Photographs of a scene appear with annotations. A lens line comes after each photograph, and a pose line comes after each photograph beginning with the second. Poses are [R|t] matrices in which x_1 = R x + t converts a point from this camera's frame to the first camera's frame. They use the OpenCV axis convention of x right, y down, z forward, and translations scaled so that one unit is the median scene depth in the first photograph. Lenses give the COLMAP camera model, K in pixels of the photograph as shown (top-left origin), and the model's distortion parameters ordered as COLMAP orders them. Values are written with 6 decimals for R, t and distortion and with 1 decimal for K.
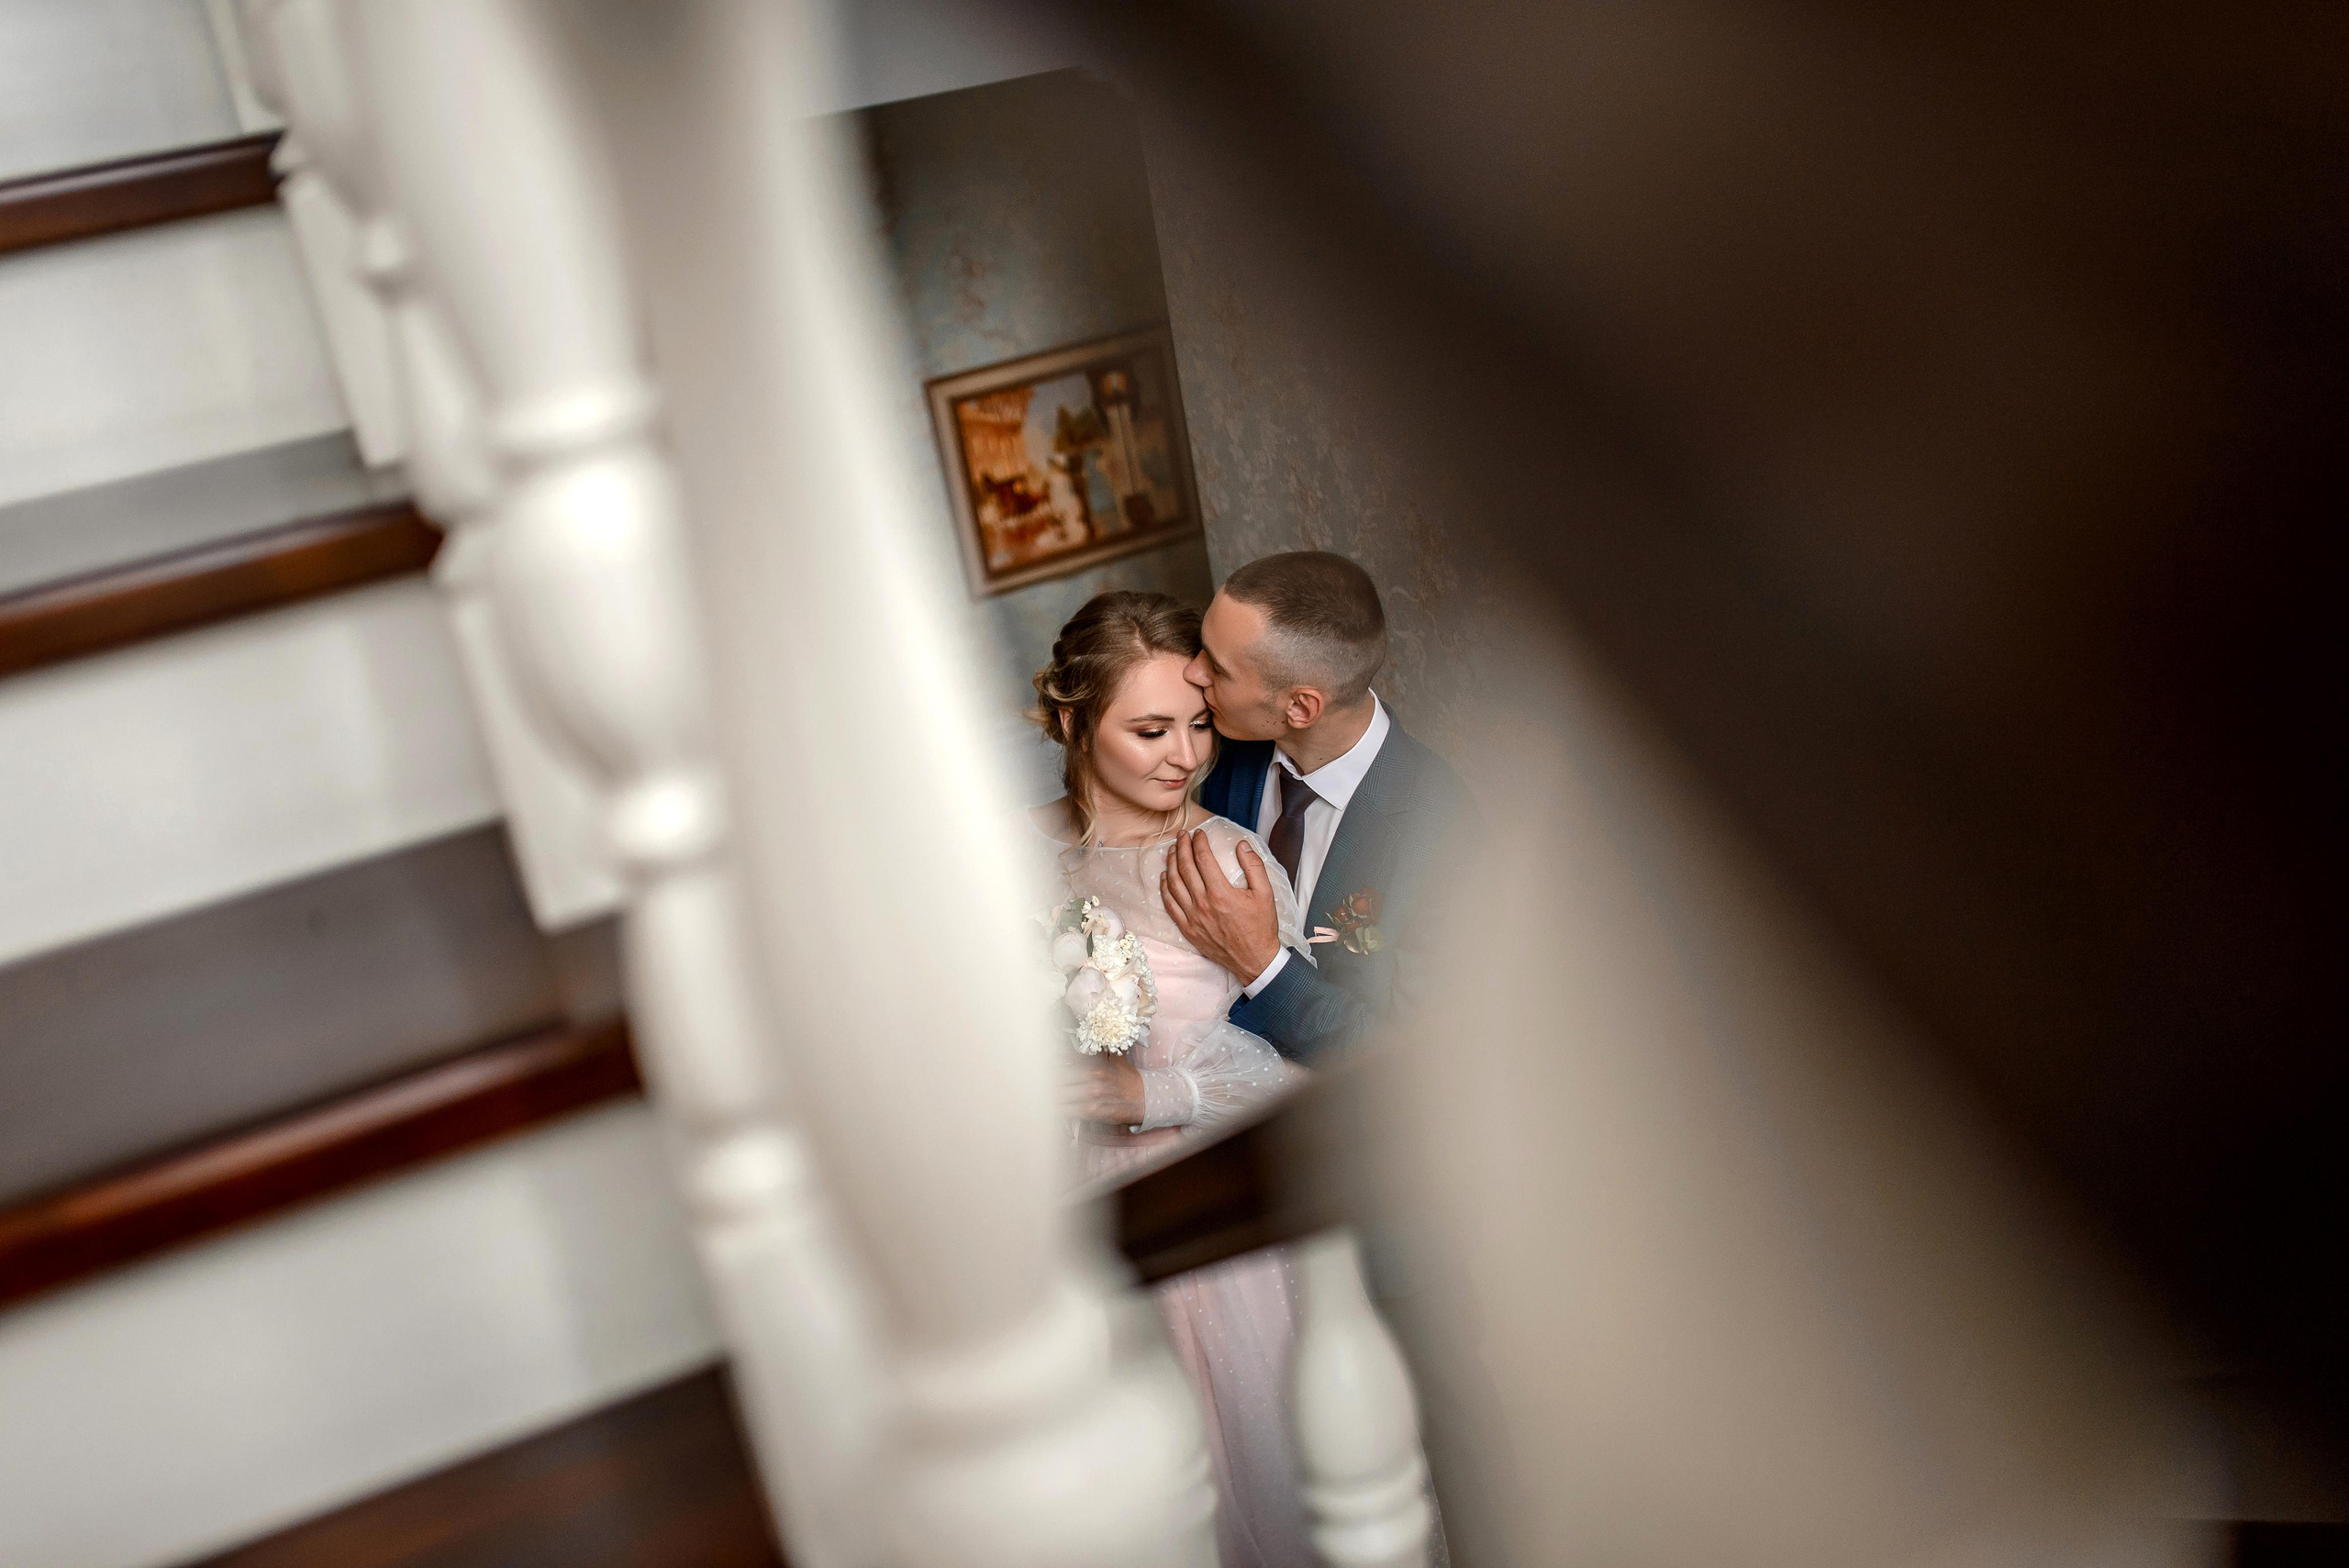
lens RADIAL K [[2260.1, 0, 1167.8], [0, 2260.1, 793.9], [0, 0, 1]] dist [0.001008, 0.004123]
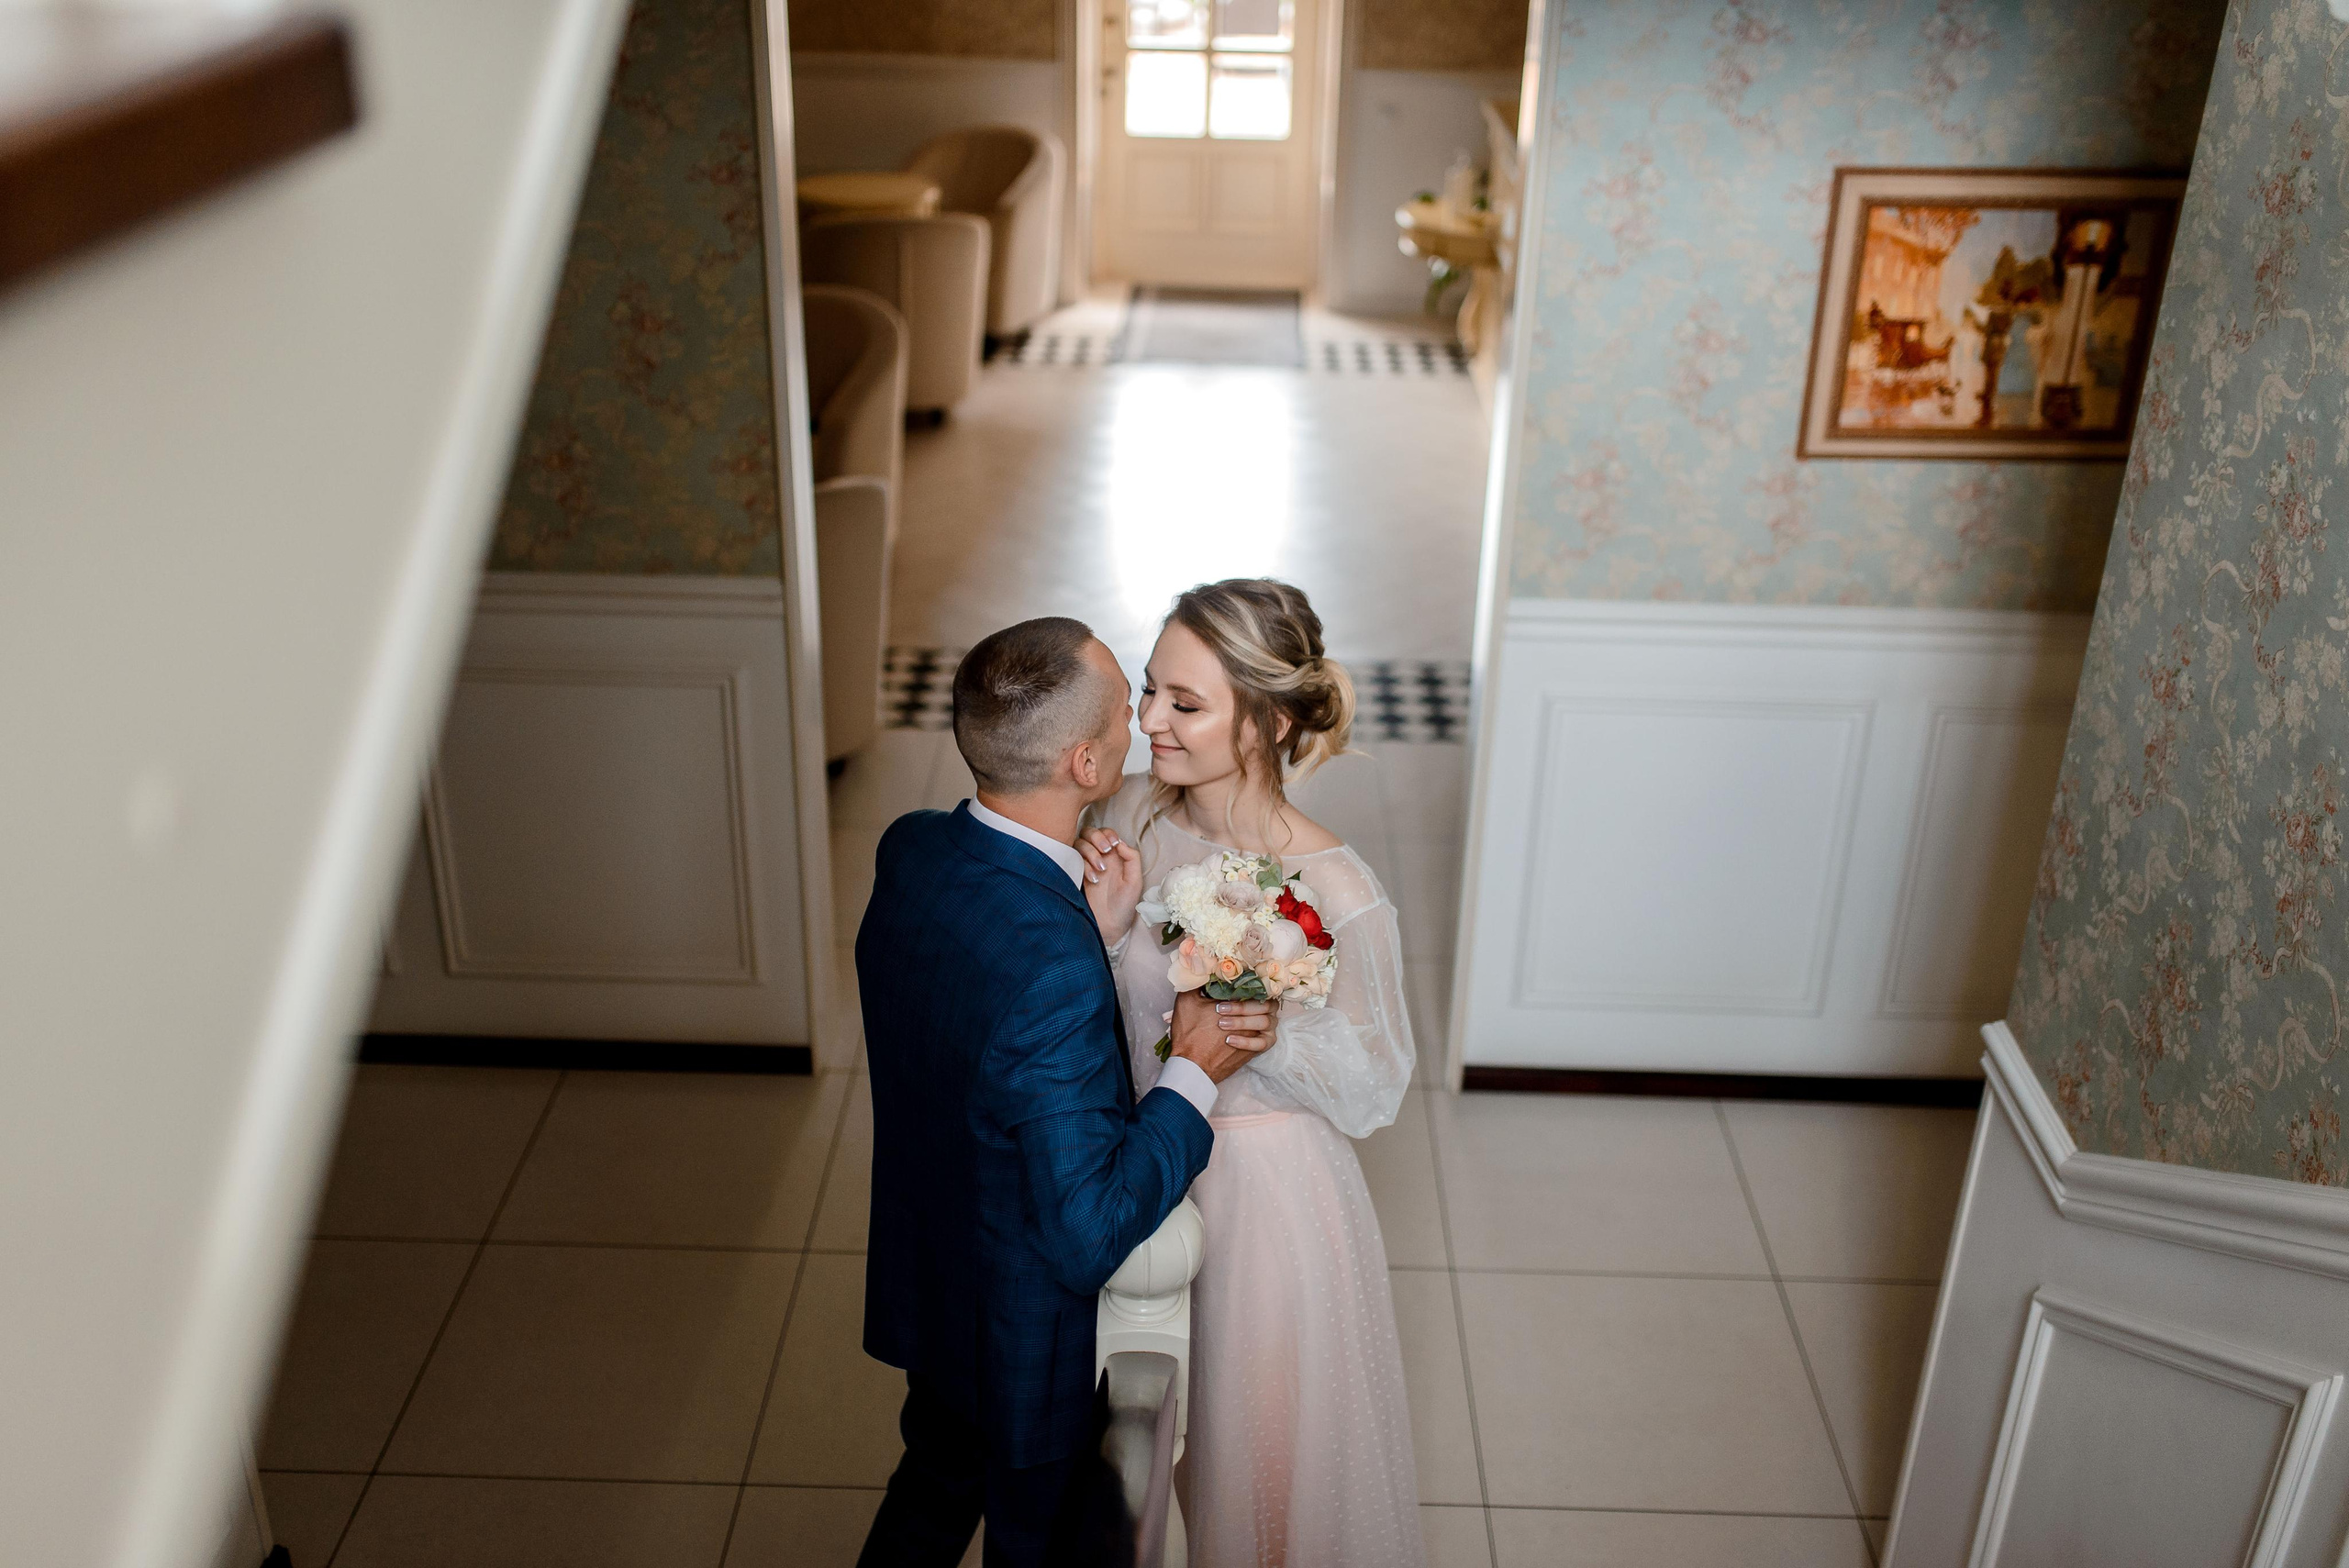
lens RADIAL K [[2260.1, 0, 1167.8], [0, 2260.1, 793.9], [0, 0, 1]] dist [0.001008, 0.004123]
pose [[0.882277, 0.354174, -0.310078, 0.004500], [-0.313915, 0.933538, 0.173102, -0.042834], [0.350778, -0.055386, 0.934819, 0.181664]]
